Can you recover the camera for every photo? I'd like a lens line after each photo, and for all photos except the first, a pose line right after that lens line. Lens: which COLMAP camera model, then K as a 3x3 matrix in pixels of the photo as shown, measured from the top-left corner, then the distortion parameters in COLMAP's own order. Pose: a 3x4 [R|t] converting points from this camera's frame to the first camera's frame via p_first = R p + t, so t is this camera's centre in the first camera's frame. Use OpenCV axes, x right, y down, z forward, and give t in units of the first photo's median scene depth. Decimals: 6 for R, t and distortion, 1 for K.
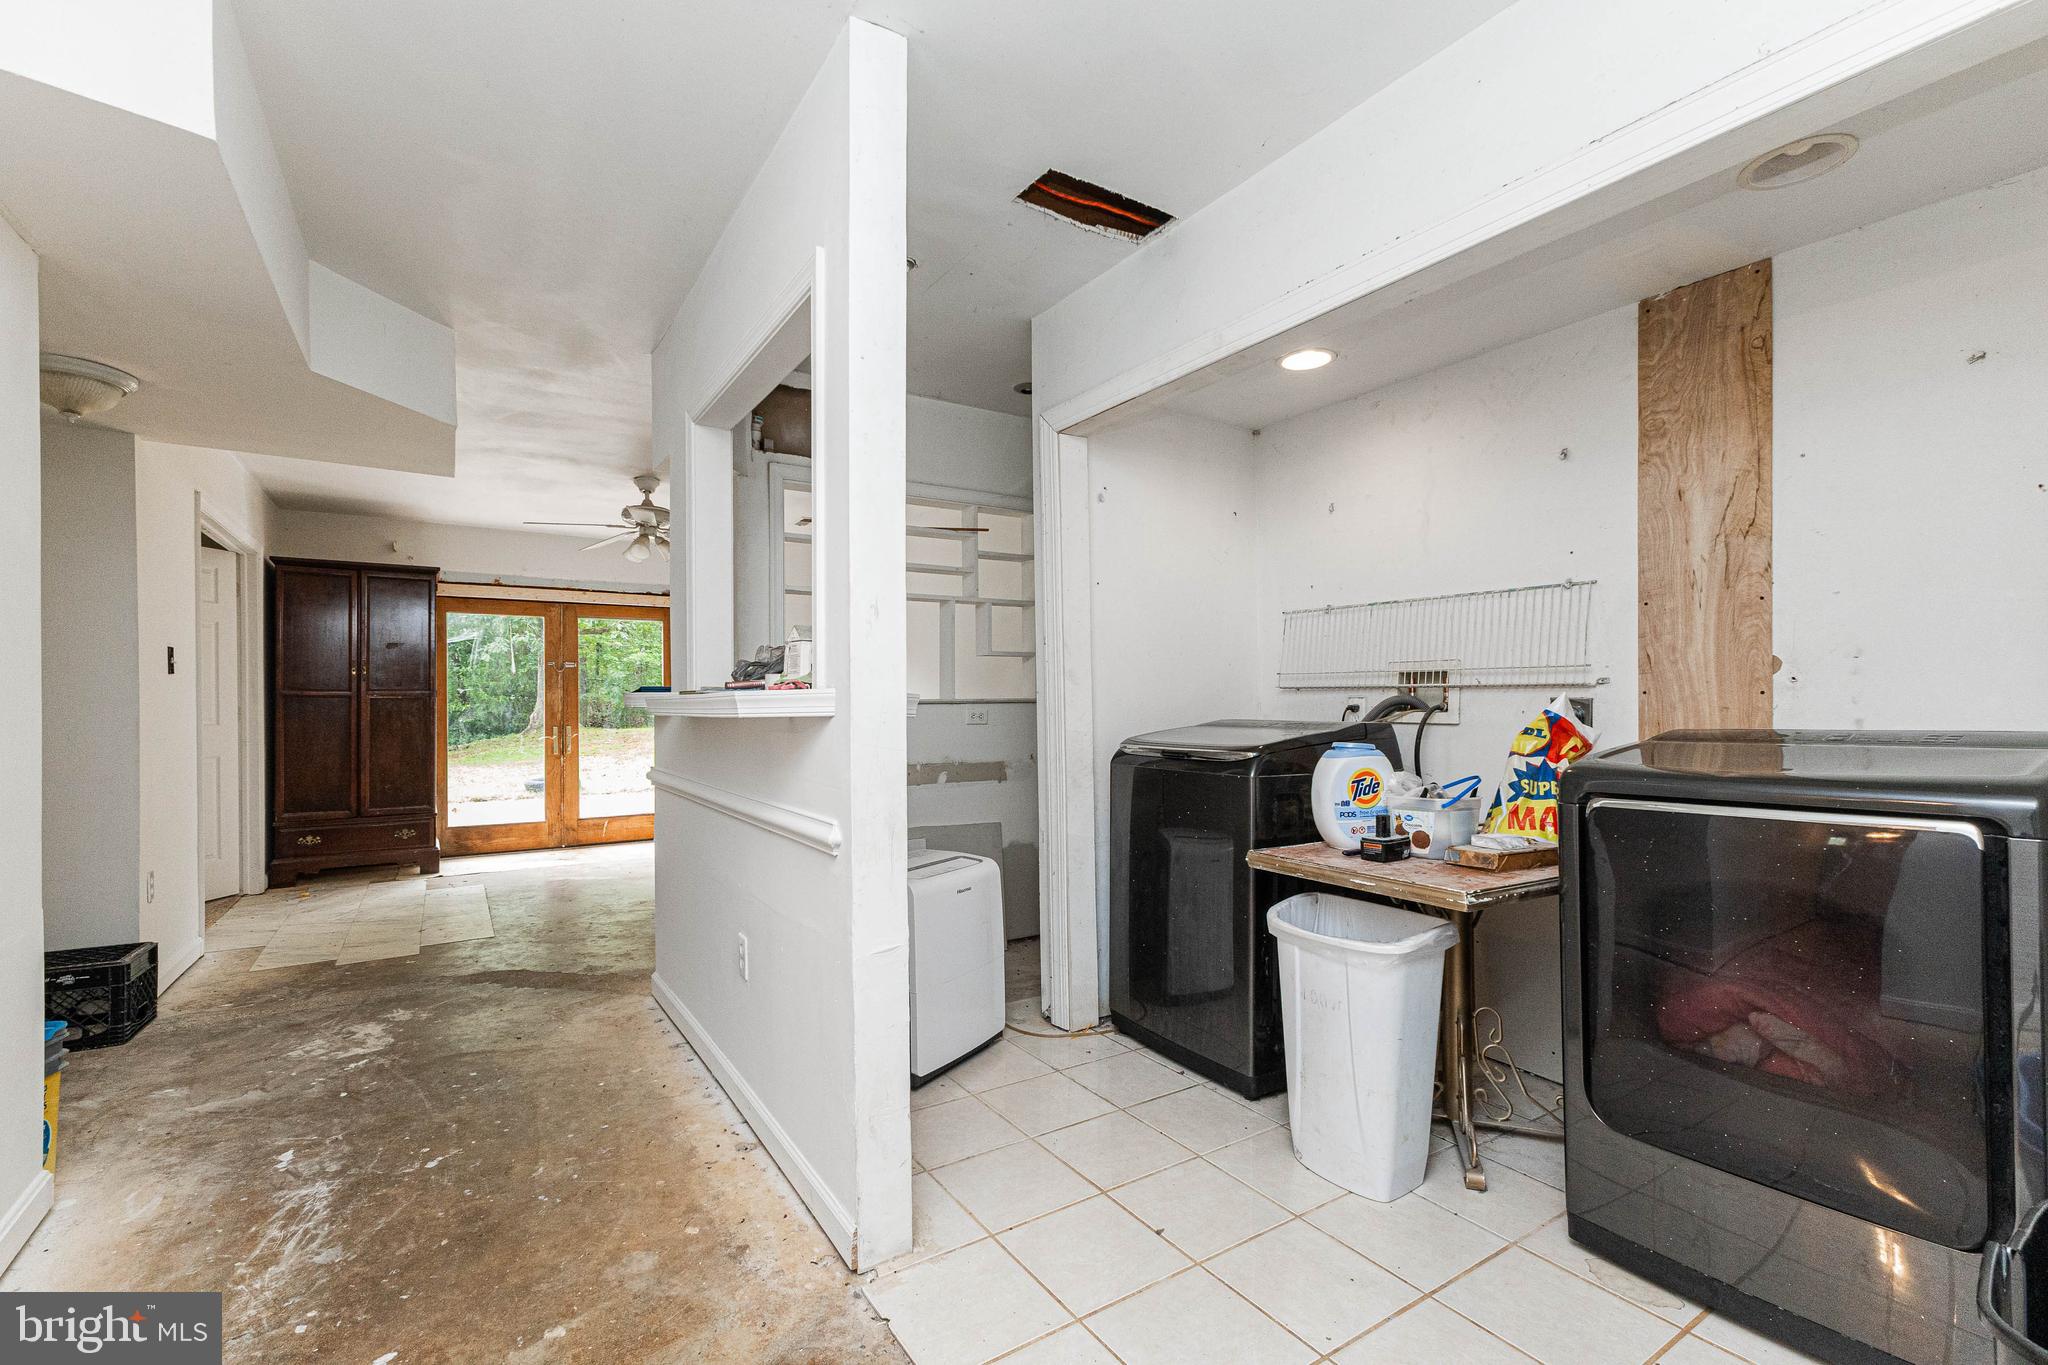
lens RADIAL K [[887.9, 0, 1016.6], [0, 887.9, 702.7], [0, 0, 1]] dist [0.008089, -0.000269]
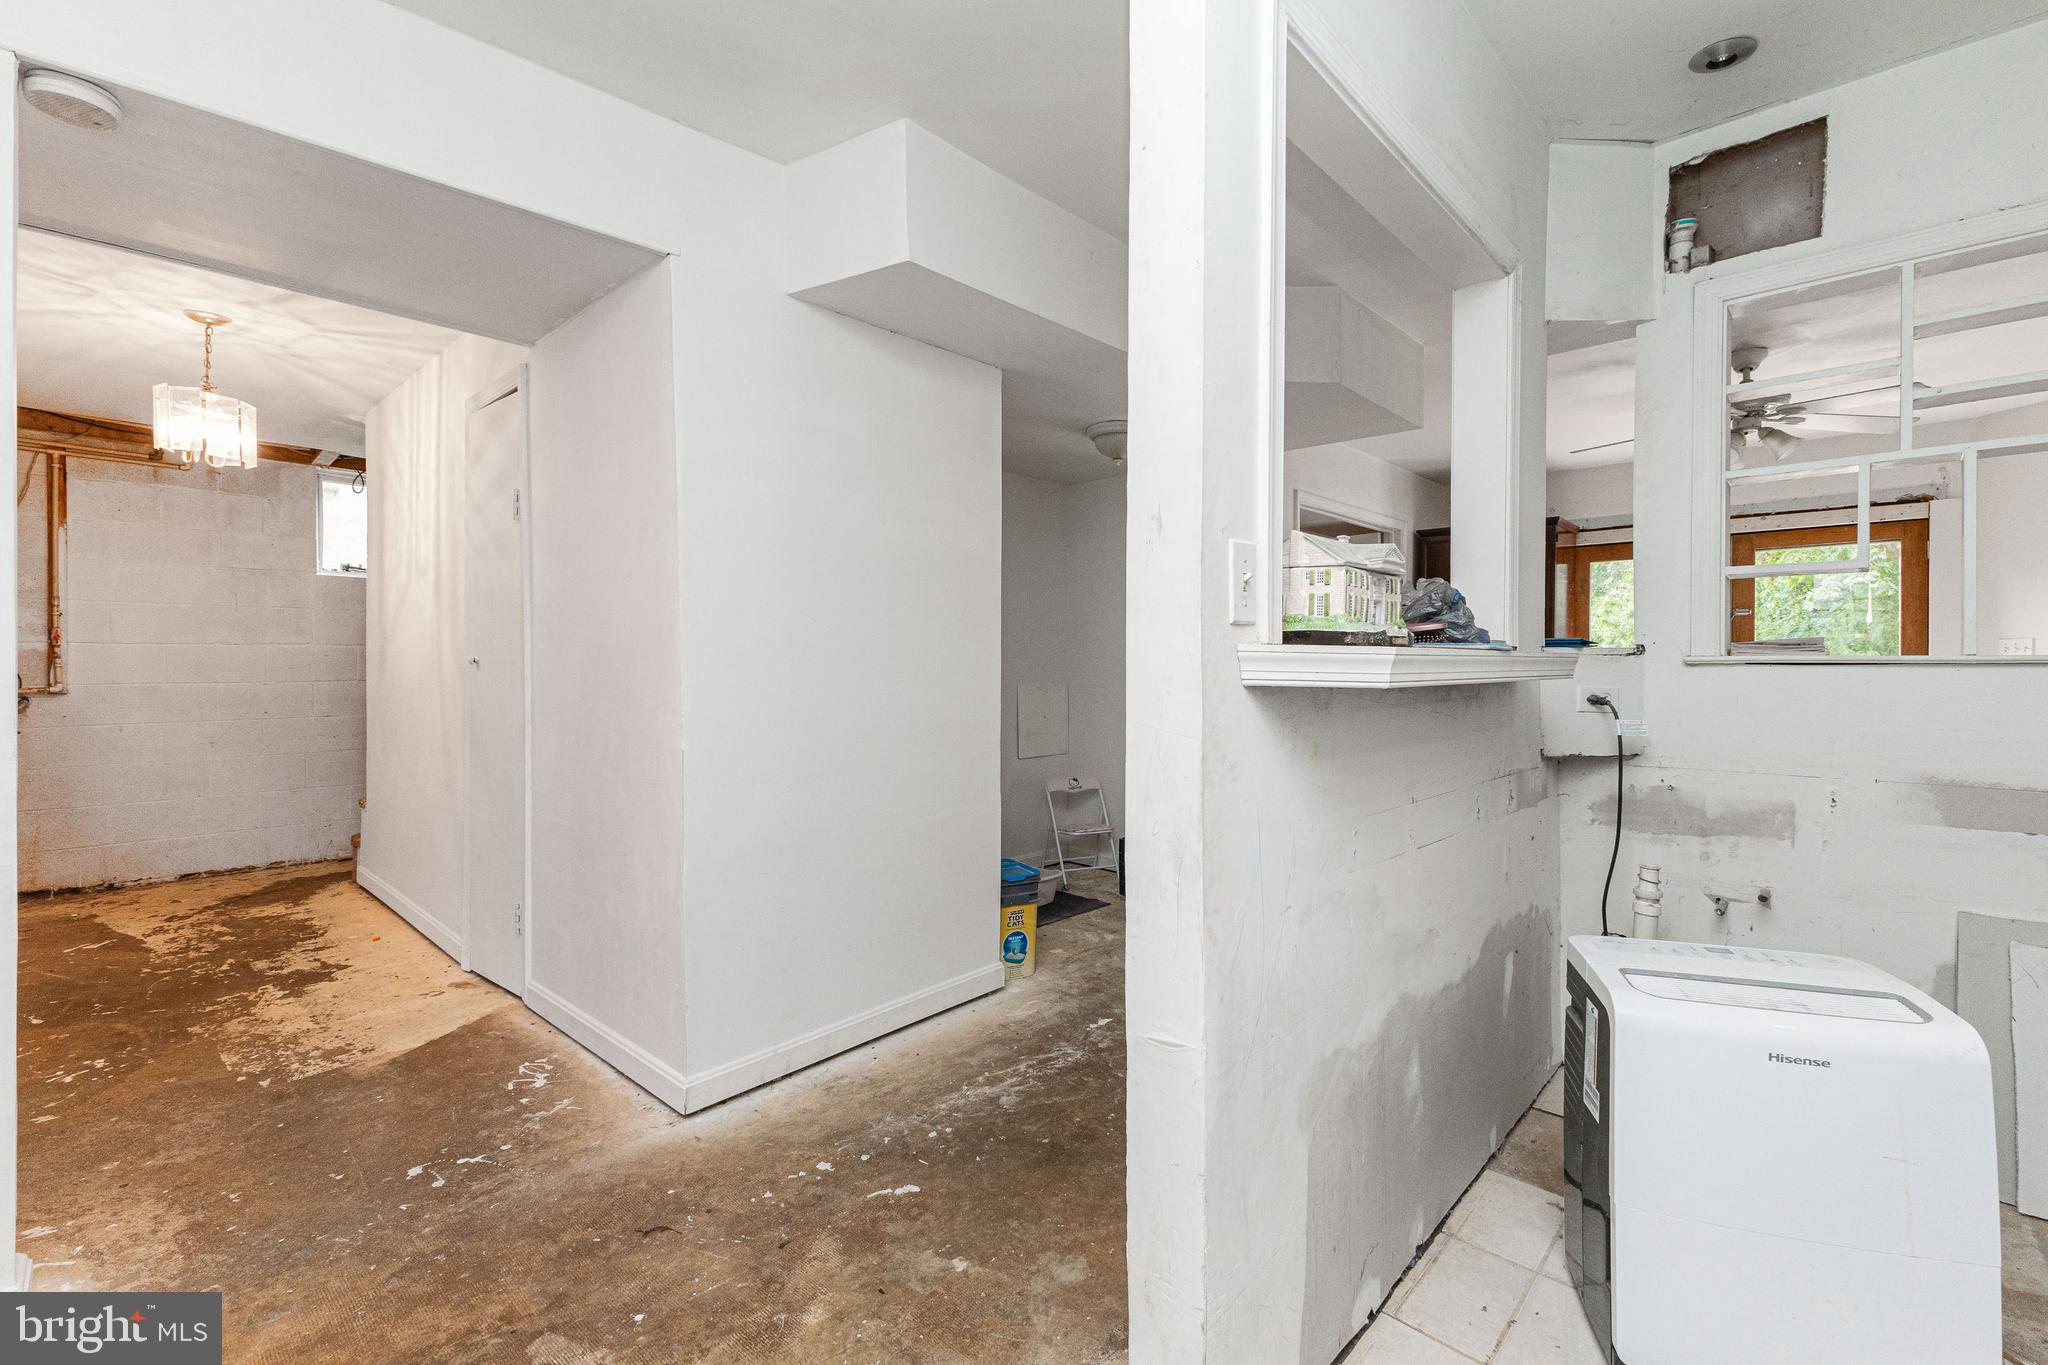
lens RADIAL K [[887.9, 0, 1017.0], [0, 887.9, 672.9], [0, 0, 1]] dist [0.008089, -0.000269]
pose [[0.237183, 0.013000, -0.971378, 0.124687], [-0.000462, 0.999912, 0.013269, 0.000911], [0.971465, -0.002698, 0.237168, 0.205510]]
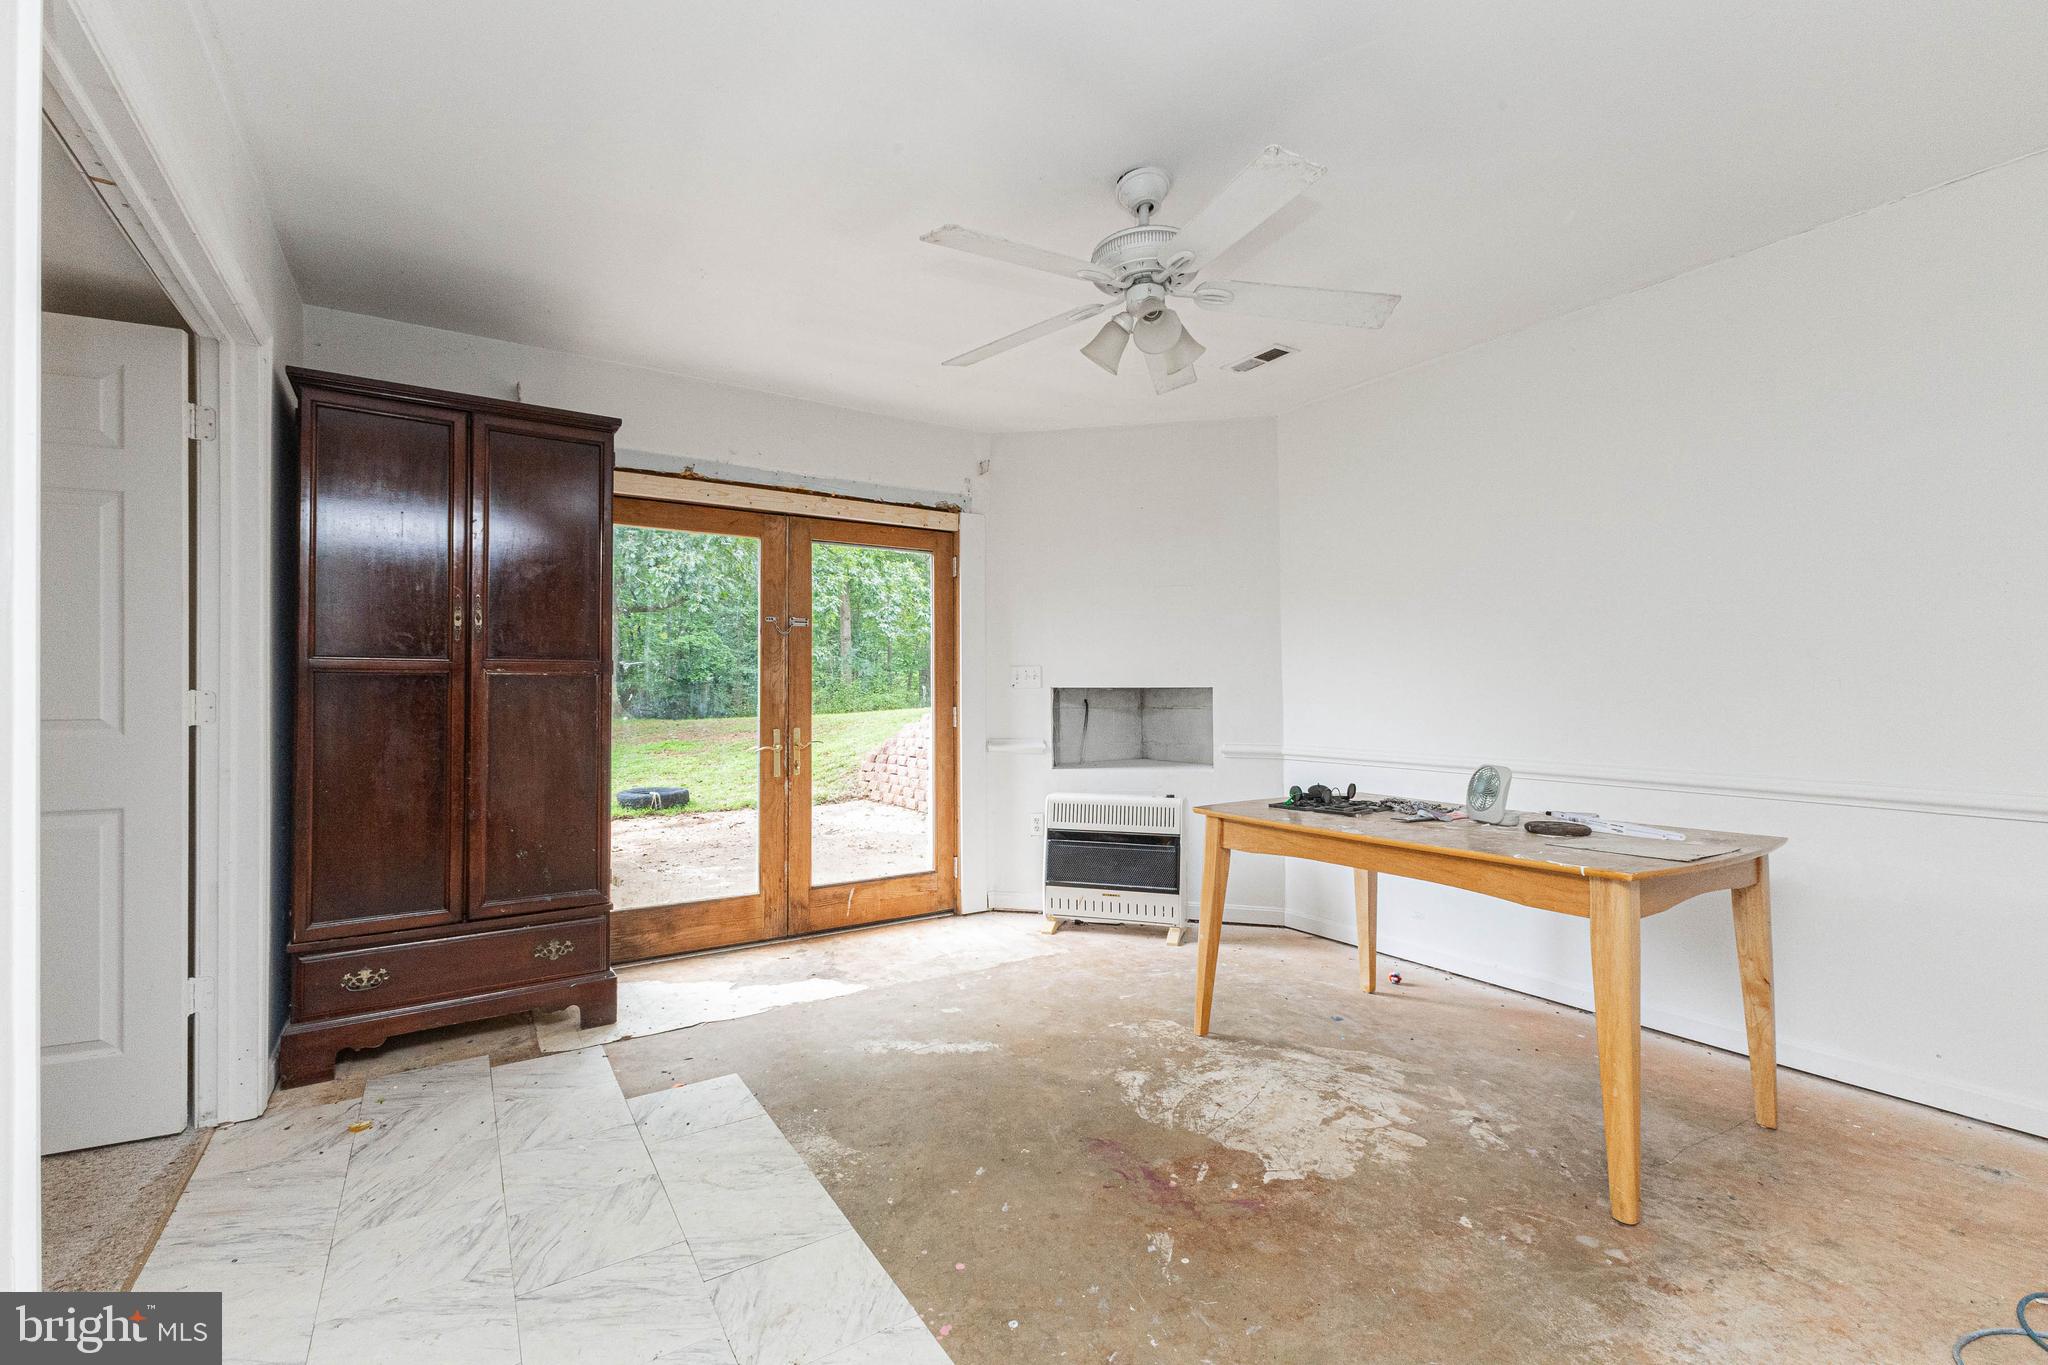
lens RADIAL K [[887.9, 0, 1031.2], [0, 887.9, 684.4], [0, 0, 1]] dist [0.008089, -0.000269]
pose [[0.999966, 0.003632, 0.007337, -0.386910], [-0.003567, 0.999955, -0.008793, 0.002952], [-0.007368, 0.008766, 0.999934, 0.456947]]
